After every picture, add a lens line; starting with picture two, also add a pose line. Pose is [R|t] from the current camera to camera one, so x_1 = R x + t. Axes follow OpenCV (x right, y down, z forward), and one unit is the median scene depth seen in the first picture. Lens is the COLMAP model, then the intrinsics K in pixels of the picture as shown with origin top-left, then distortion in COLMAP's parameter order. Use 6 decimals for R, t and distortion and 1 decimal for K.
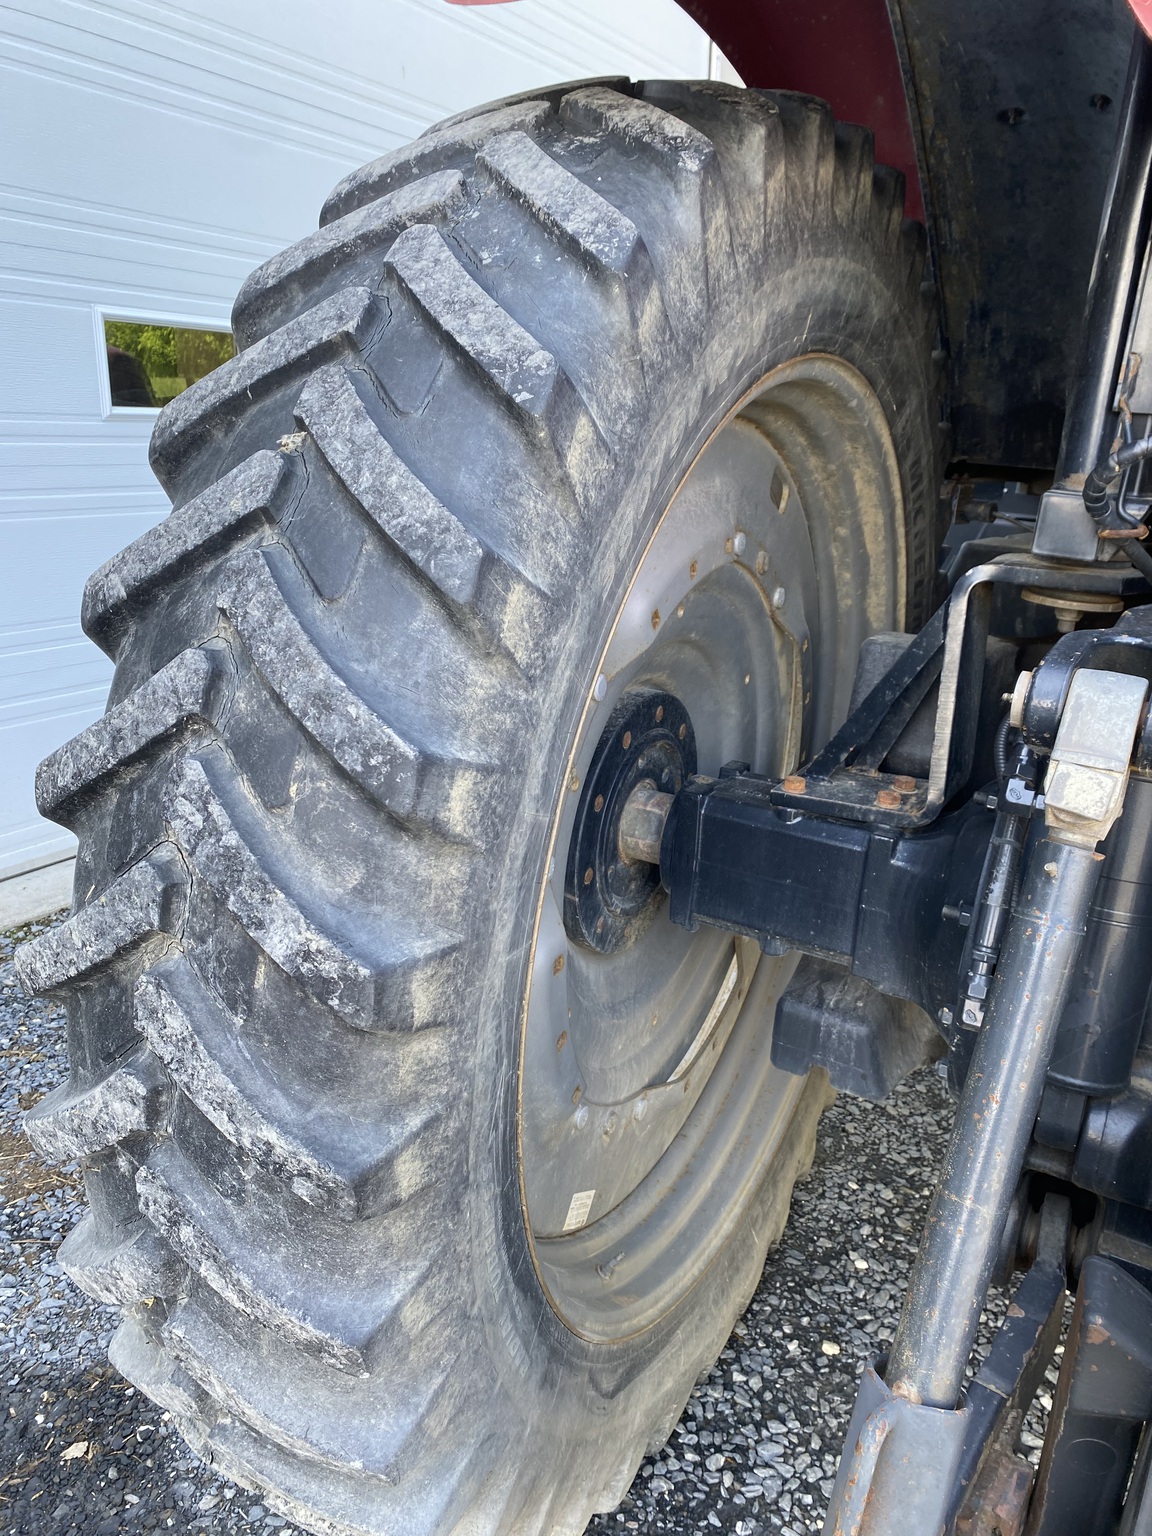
lens RADIAL K [[1161.7, 0, 576.0], [0, 1161.7, 768.0], [0, 0, 1]] dist [0.068951, -0.129612]
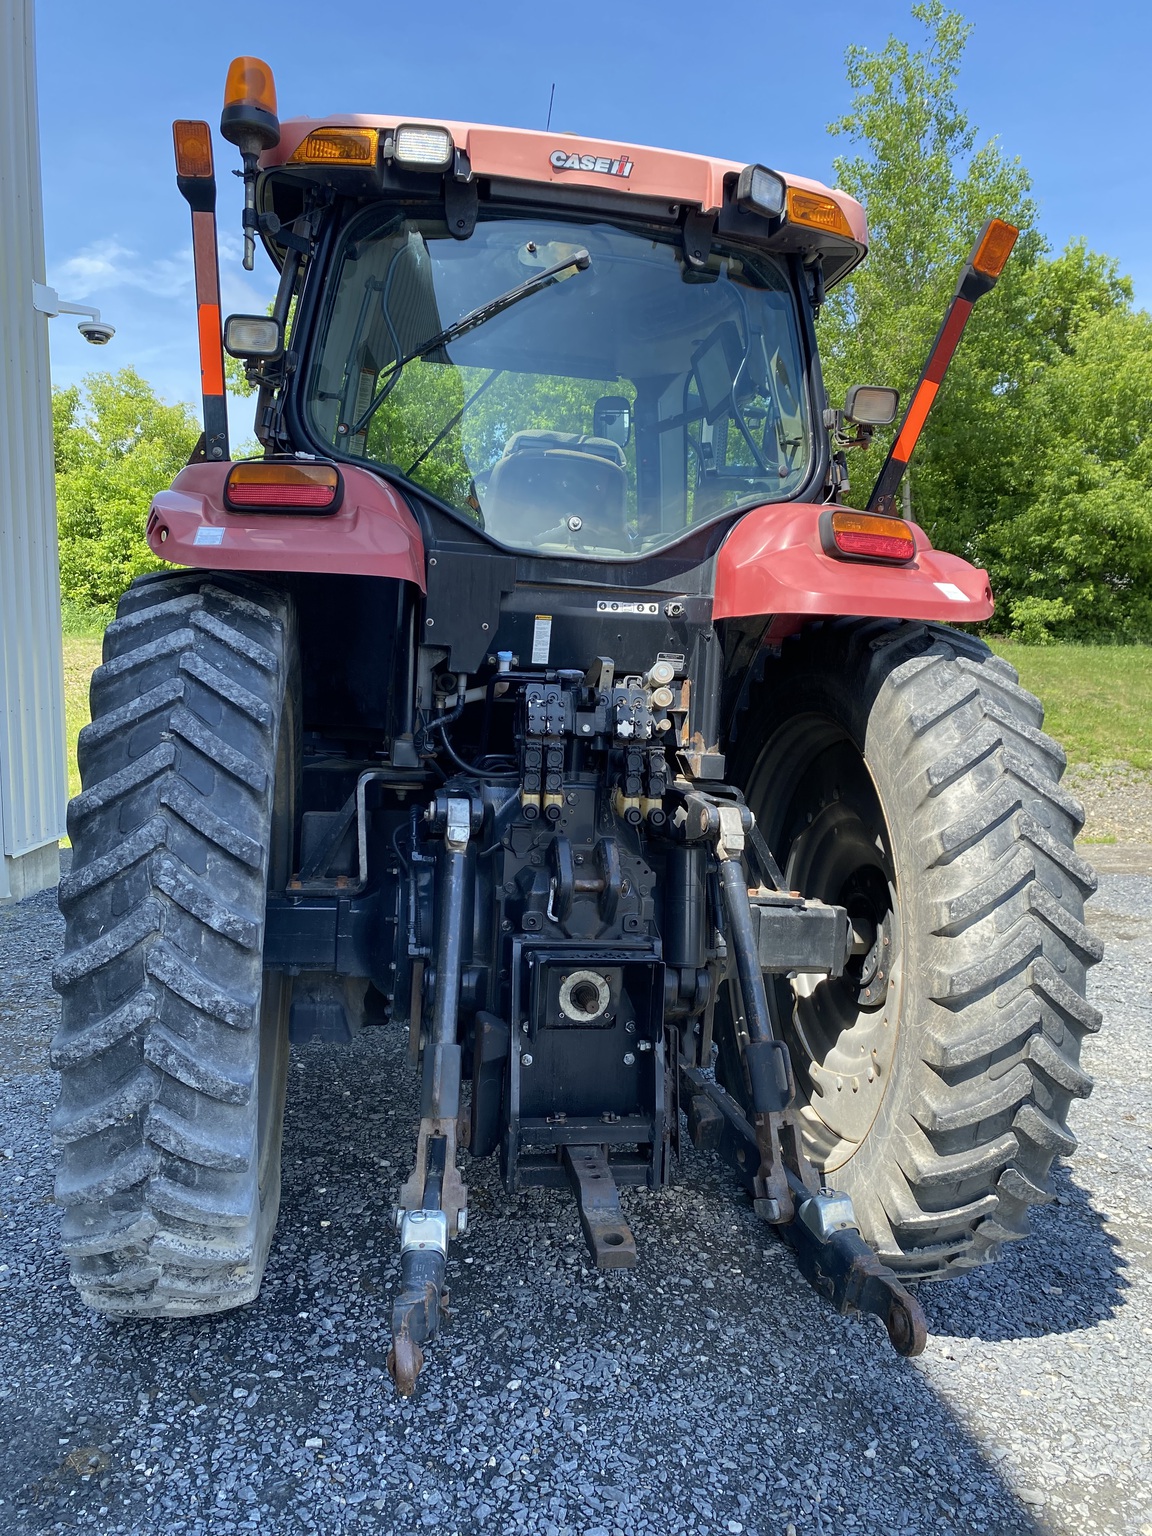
lens RADIAL K [[1161.7, 0, 576.0], [0, 1161.7, 768.0], [0, 0, 1]] dist [0.068951, -0.129612]
pose [[0.769325, -0.063273, 0.635717, -1.207069], [0.186128, 0.974114, -0.128293, 0.282445], [-0.611143, 0.217024, 0.761187, -1.502266]]
